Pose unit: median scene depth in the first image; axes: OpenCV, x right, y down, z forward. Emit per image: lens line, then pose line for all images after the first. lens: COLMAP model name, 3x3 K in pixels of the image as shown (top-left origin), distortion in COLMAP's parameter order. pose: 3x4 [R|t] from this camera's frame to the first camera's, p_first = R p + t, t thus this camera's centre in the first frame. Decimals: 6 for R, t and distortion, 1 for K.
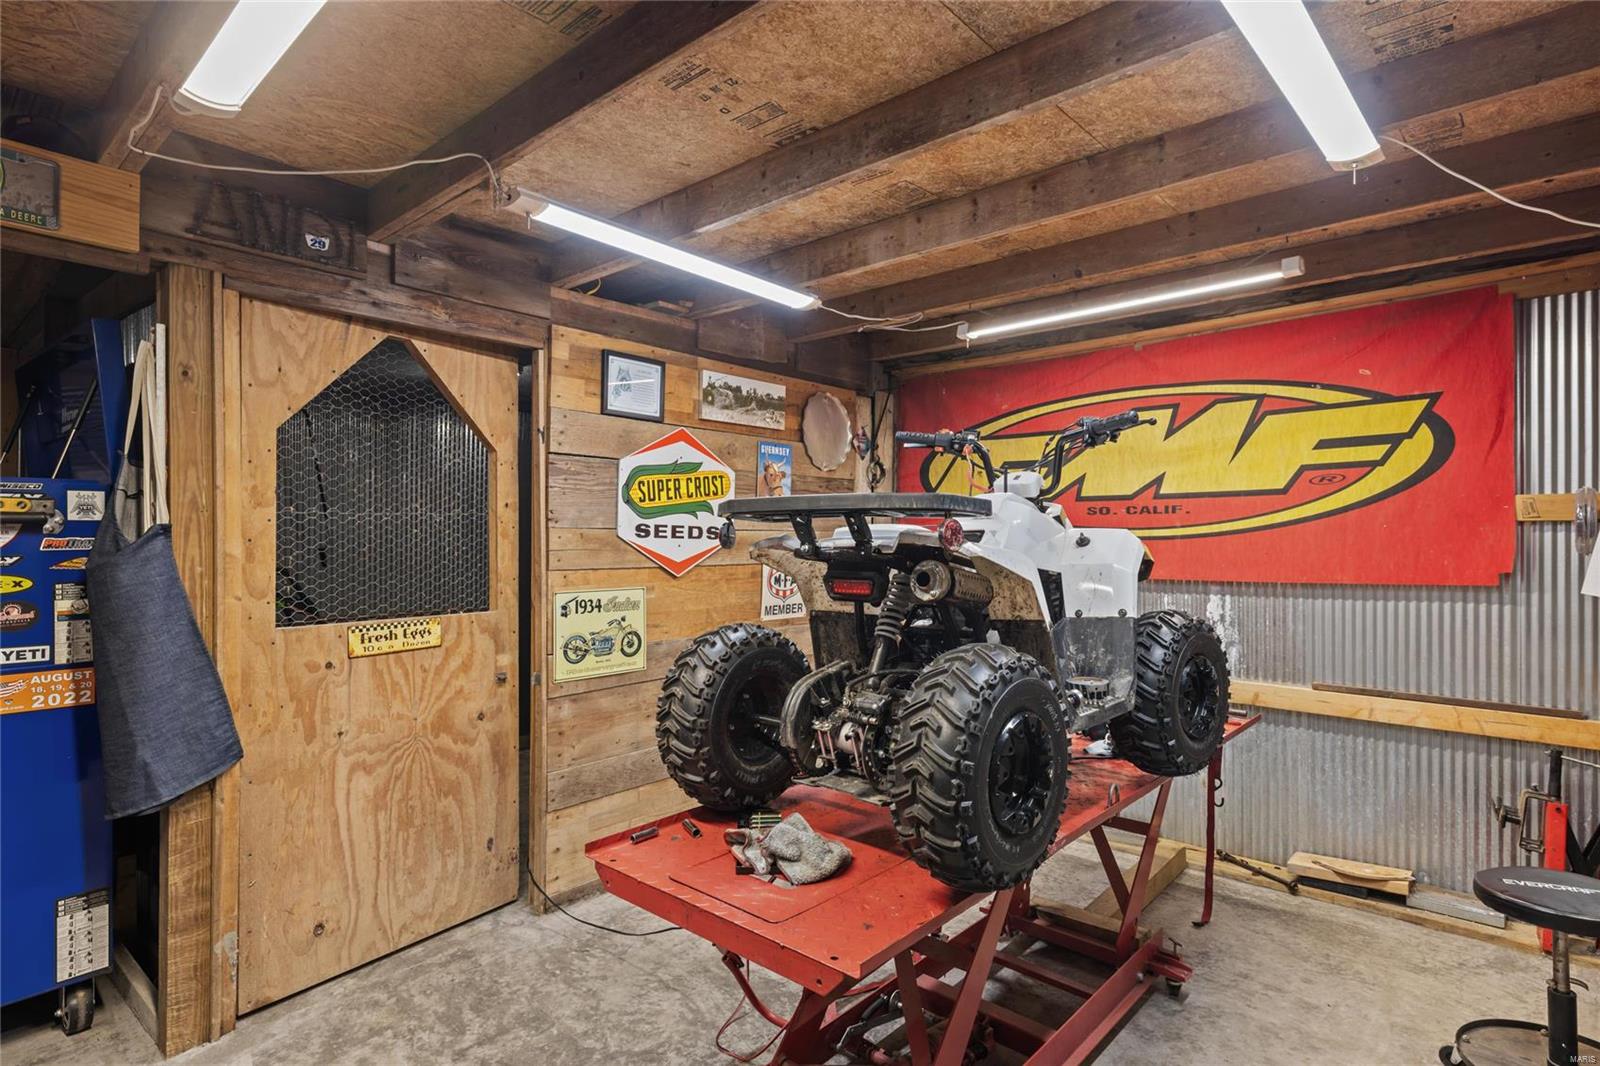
lens RADIAL K [[839.8, 0, 802.5], [0, 839.8, 530.5], [0, 0, 1]] dist [-0.000170, 0.000733]
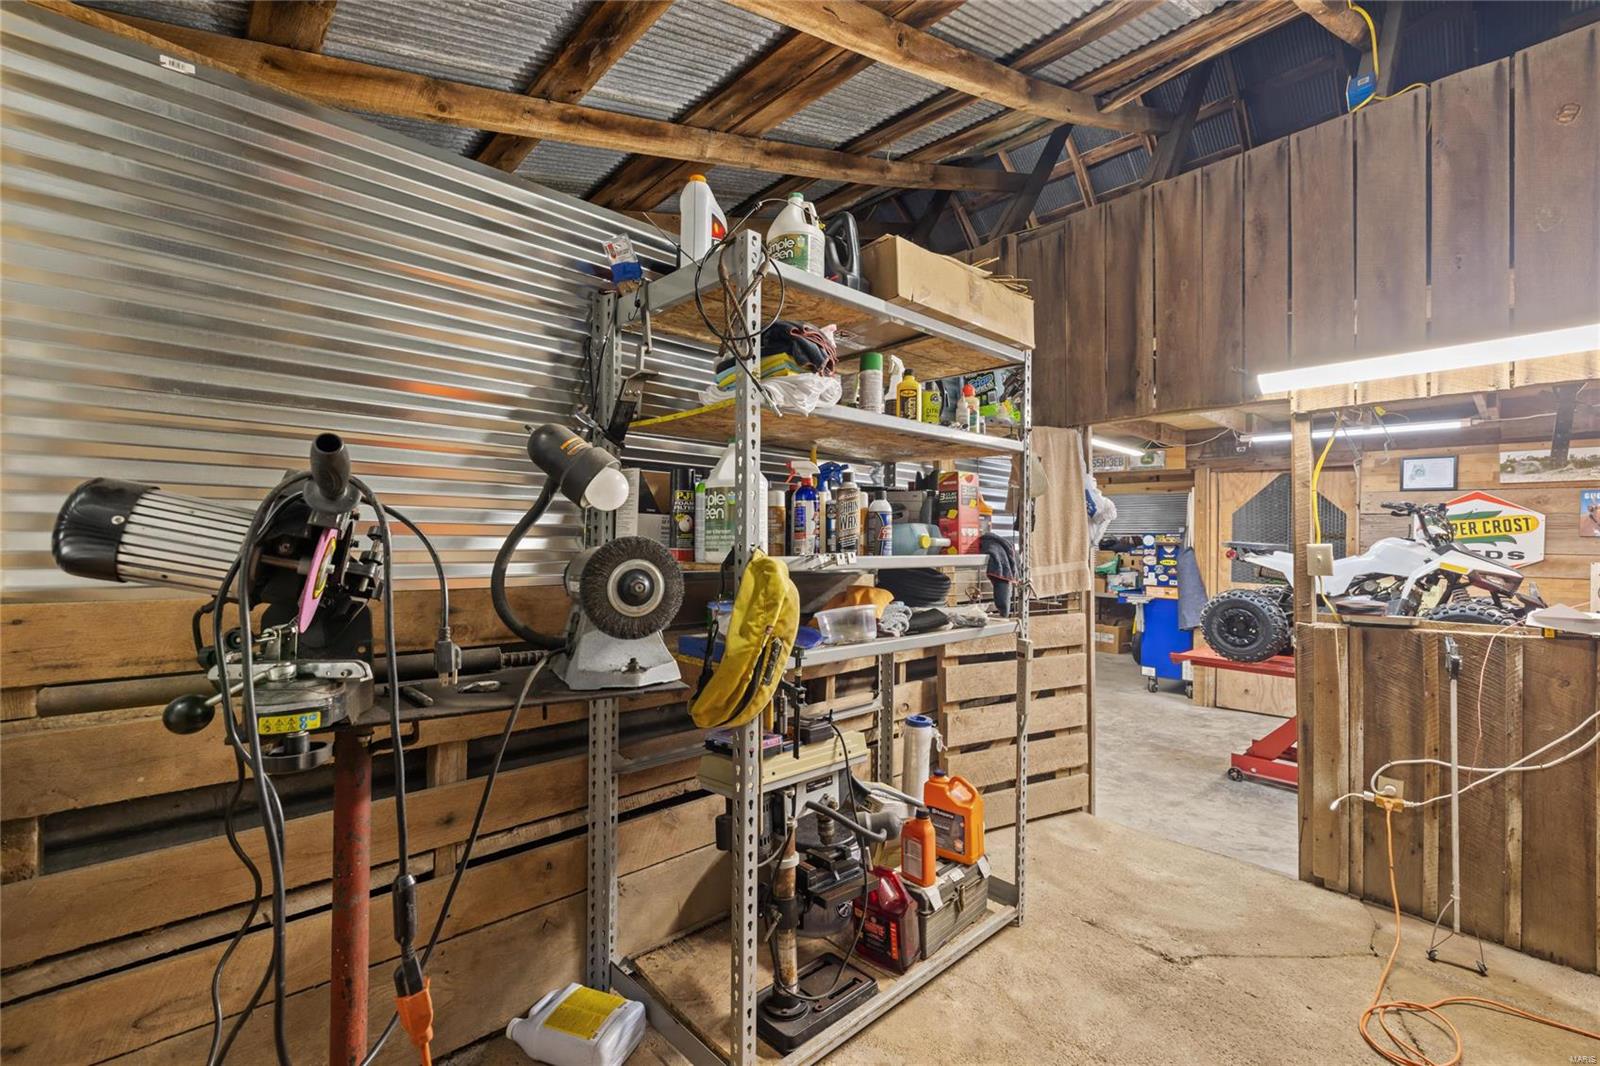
lens RADIAL K [[690.6, 0, 796.5], [0, 690.6, 531.5], [0, 0, 1]] dist [0.002982, 0.001289]
pose [[-0.090570, -0.001063, -0.995890, 1.492418], [-0.000928, 0.999999, -0.000983, -0.045030], [0.995890, 0.000835, -0.090571, -0.233382]]
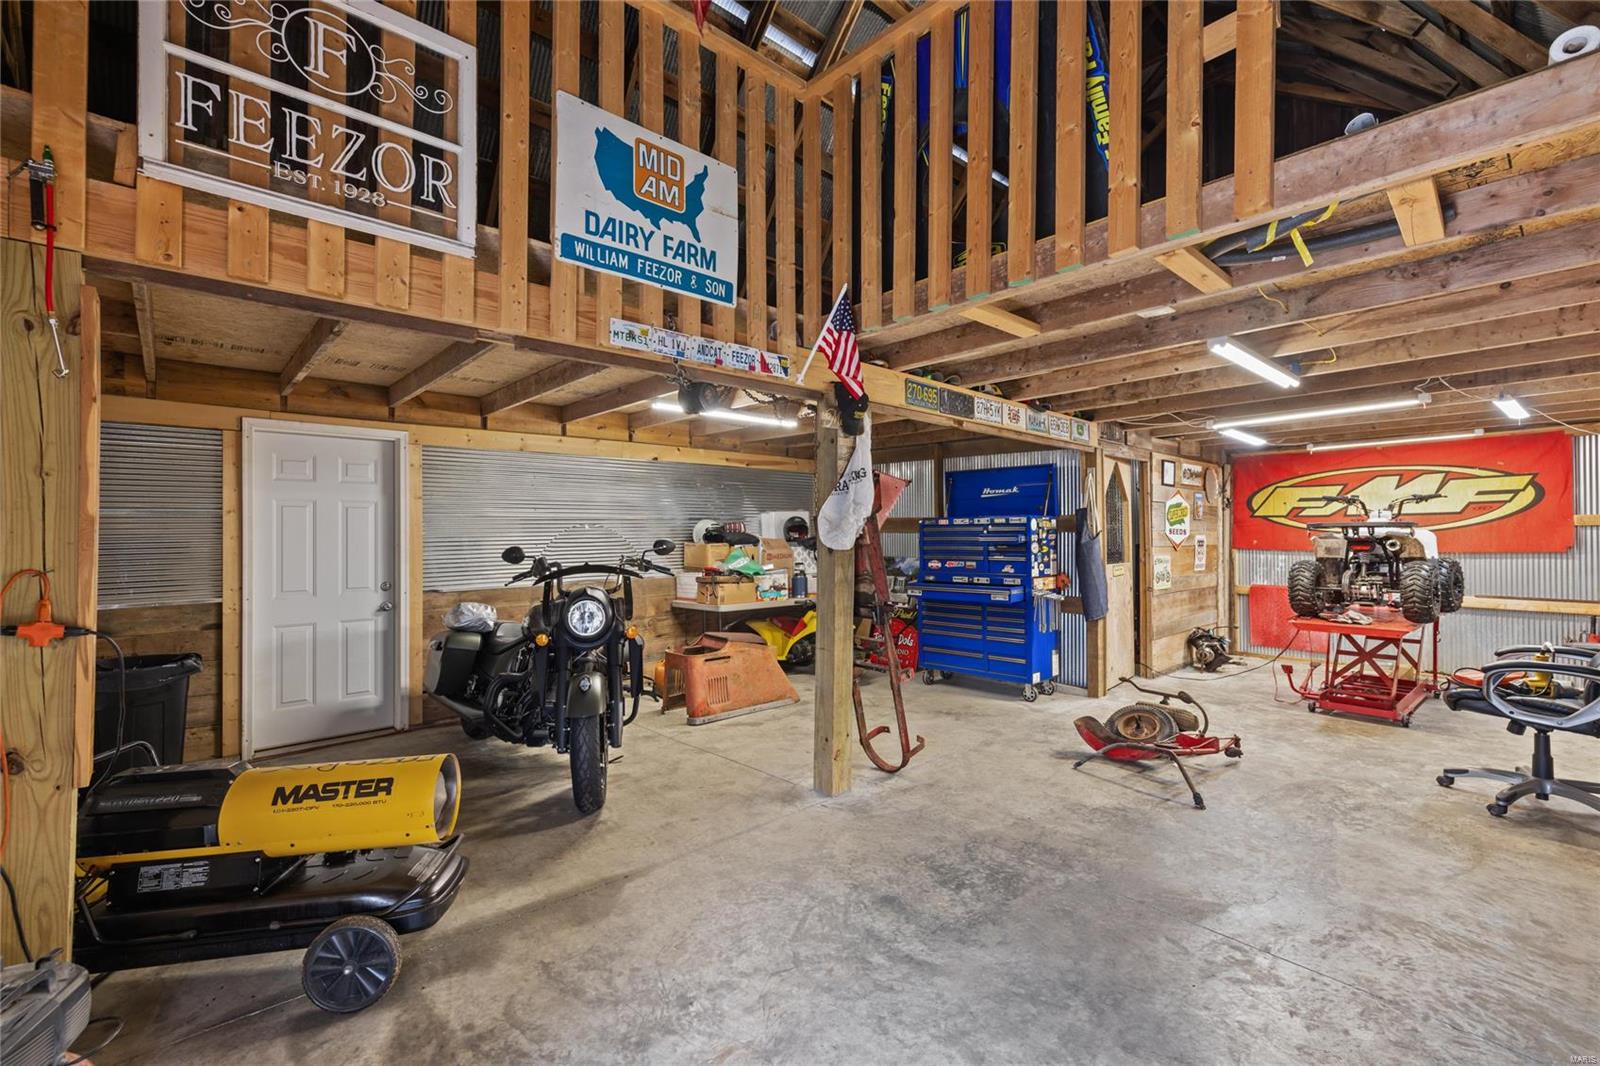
lens RADIAL K [[697.9, 0, 795.1], [0, 697.9, 526.5], [0, 0, 1]] dist [0.006209, -0.000982]
pose [[0.993312, -0.006789, -0.115264, -1.062377], [0.006114, 0.999962, -0.006211, -0.008236], [0.115301, 0.005464, 0.993316, -1.176639]]
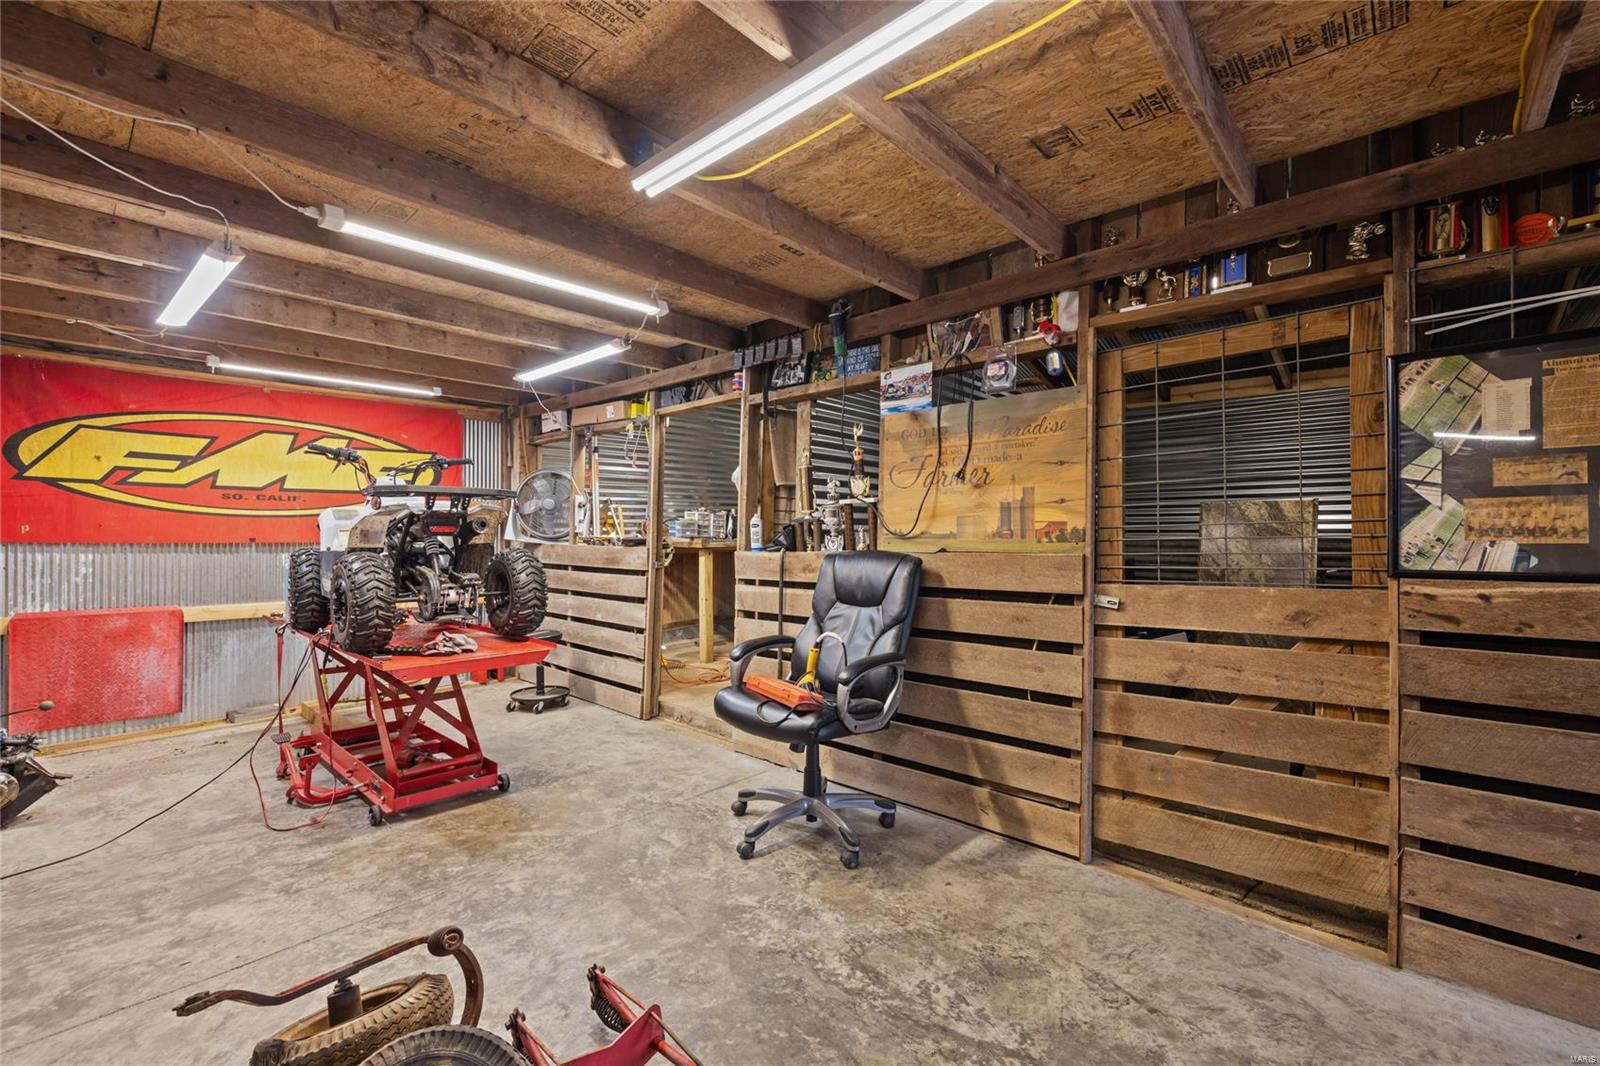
lens RADIAL K [[690.6, 0, 790.5], [0, 690.6, 528.2], [0, 0, 1]] dist [0.002982, 0.001289]
pose [[0.020862, 0.007357, 0.999755, -0.938549], [-0.003413, 0.999968, -0.007287, 0.041581], [-0.999777, -0.003260, 0.020886, 0.032276]]
